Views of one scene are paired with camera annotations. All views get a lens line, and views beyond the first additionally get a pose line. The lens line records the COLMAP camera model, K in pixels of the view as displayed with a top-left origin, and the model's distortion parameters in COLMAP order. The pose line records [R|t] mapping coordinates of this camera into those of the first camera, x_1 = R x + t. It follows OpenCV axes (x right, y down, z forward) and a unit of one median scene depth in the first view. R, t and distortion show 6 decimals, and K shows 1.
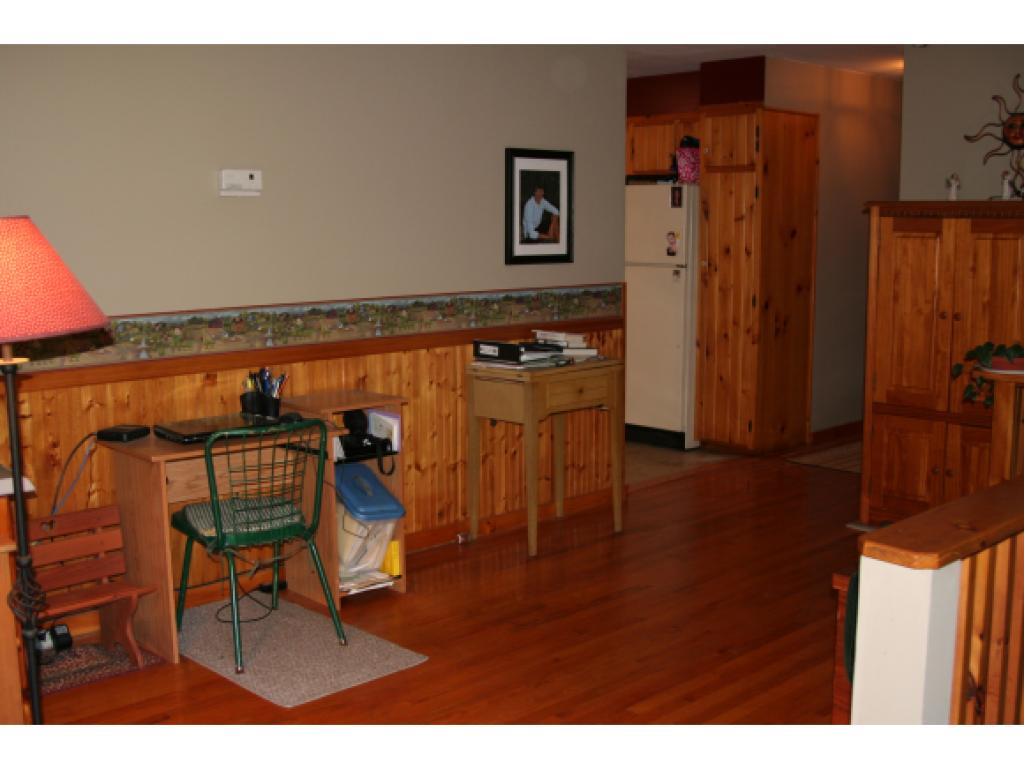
lens RADIAL K [[1157.5, 0, 512.0], [0, 1157.5, 384.5], [0, 0, 1]] dist [-0.145512, 0.015205]
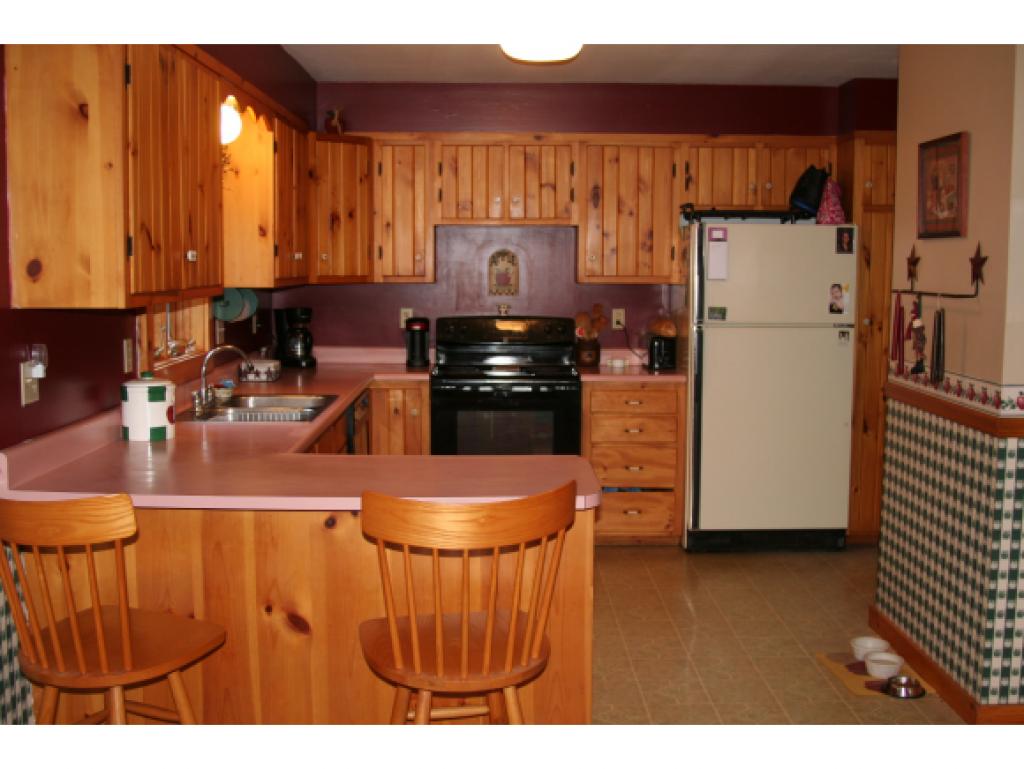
lens RADIAL K [[1157.5, 0, 512.0], [0, 1157.5, 384.5], [0, 0, 1]] dist [-0.145512, 0.015205]
pose [[0.698121, -0.070863, 0.712464, -0.595125], [0.100041, 0.994983, 0.000936, -0.085707], [-0.708956, 0.070622, 0.701708, 0.603736]]
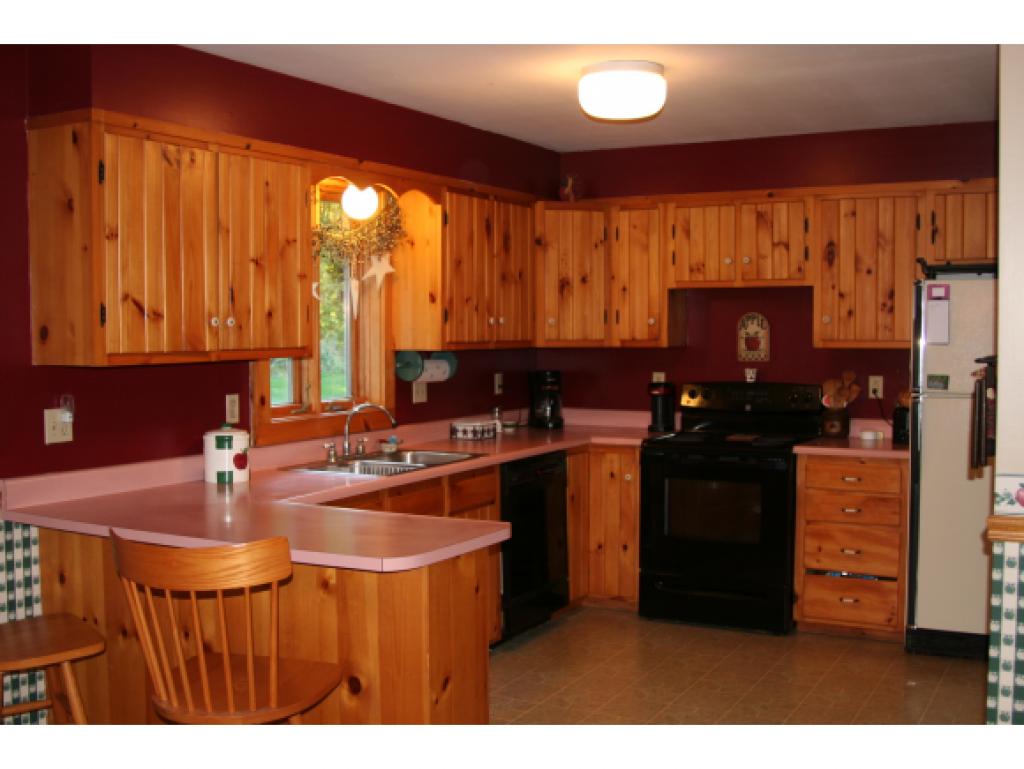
lens RADIAL K [[1157.5, 0, 512.0], [0, 1157.5, 384.5], [0, 0, 1]] dist [-0.145512, 0.015205]
pose [[0.960048, -0.016202, 0.279367, -0.343973], [0.043742, 0.994739, -0.092630, -0.063869], [-0.276397, 0.101149, 0.955706, 0.459324]]
